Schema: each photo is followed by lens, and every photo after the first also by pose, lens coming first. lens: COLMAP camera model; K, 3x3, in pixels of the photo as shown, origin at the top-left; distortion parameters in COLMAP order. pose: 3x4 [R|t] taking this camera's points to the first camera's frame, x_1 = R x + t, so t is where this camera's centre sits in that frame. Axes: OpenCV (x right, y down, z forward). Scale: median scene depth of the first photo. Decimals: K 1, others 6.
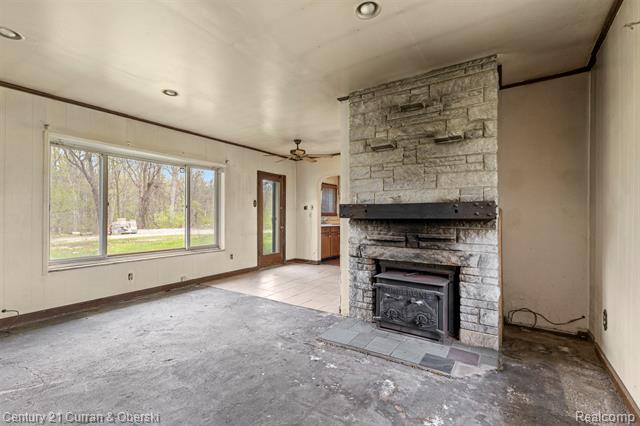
lens RADIAL K [[285.1, 0, 323.4], [0, 285.1, 214.5], [0, 0, 1]] dist [0.017335, 0.000102]
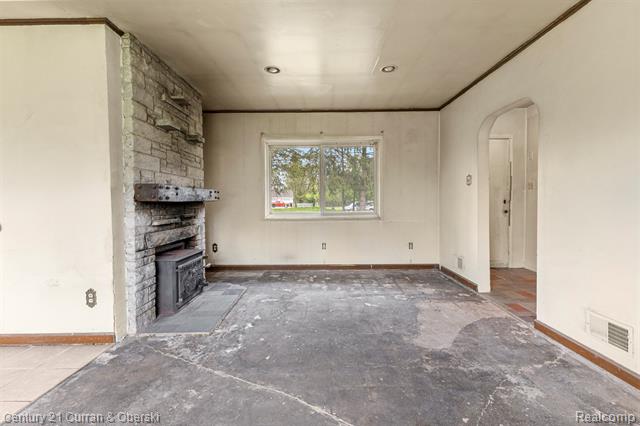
lens RADIAL K [[279.0, 0, 322.5], [0, 279.0, 205.4], [0, 0, 1]] dist [0.013109, 0.000246]
pose [[-0.545570, -0.014647, 0.837937, -0.825708], [0.000547, 0.999841, 0.017833, 0.009844], [-0.838065, 0.010188, -0.545475, 1.019901]]
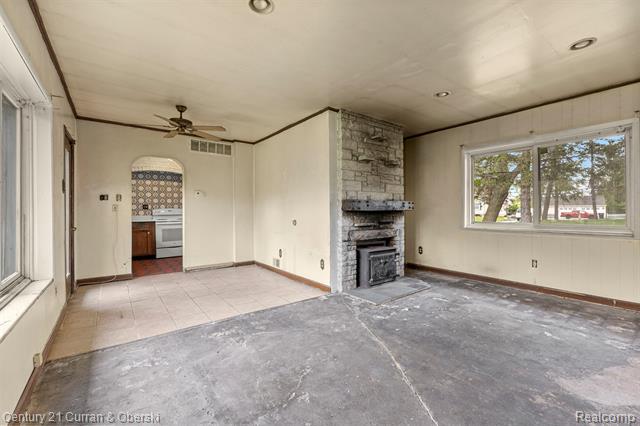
lens RADIAL K [[276.9, 0, 322.2], [0, 276.9, 211.7], [0, 0, 1]] dist [0.017668, -0.004134]
pose [[0.331621, -0.007363, 0.943384, -1.096835], [-0.000974, 0.999966, 0.008147, 0.007853], [-0.943412, -0.003621, 0.331603, 0.707005]]
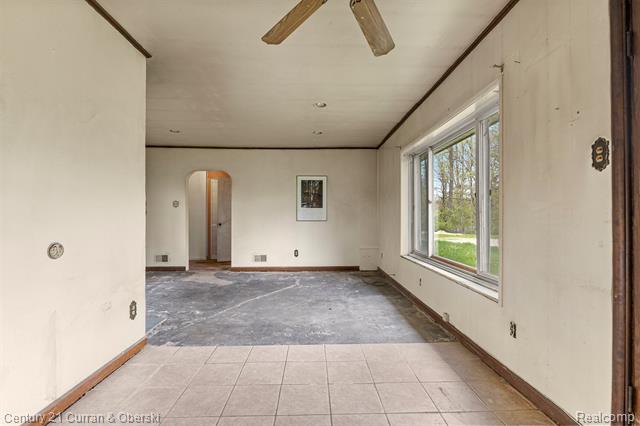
lens RADIAL K [[297.7, 0, 321.1], [0, 297.7, 215.7], [0, 0, 1]] dist [-0.001076, 0.000213]
pose [[-0.820498, -0.003012, -0.571642, 0.136296], [0.001556, 0.999971, -0.007502, 0.019432], [0.571648, -0.007045, -0.820469, 2.040437]]
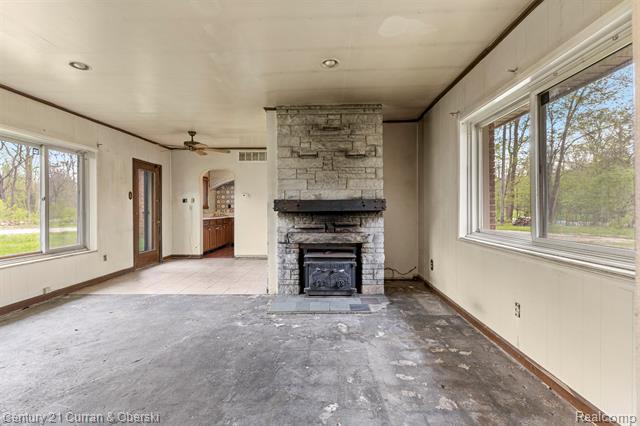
lens RADIAL K [[283.7, 0, 320.9], [0, 283.7, 208.3], [0, 0, 1]] dist [0.010016, -0.000098]
pose [[0.849000, -0.007889, 0.528334, -0.393306], [0.004031, 0.999956, 0.008454, -0.008732], [-0.528377, -0.005048, 0.848995, -0.102698]]
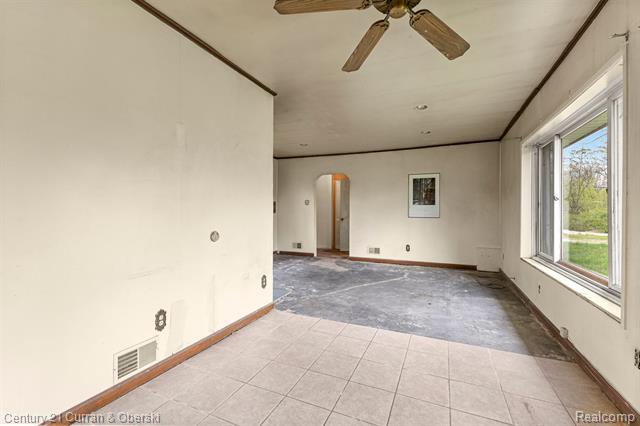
lens RADIAL K [[276.9, 0, 322.2], [0, 276.9, 211.7], [0, 0, 1]] dist [0.017668, -0.004134]
pose [[-0.986276, -0.006733, -0.164967, 0.054932], [-0.006194, 0.999974, -0.003782, 0.010236], [0.164988, -0.002709, -0.986292, 2.140911]]
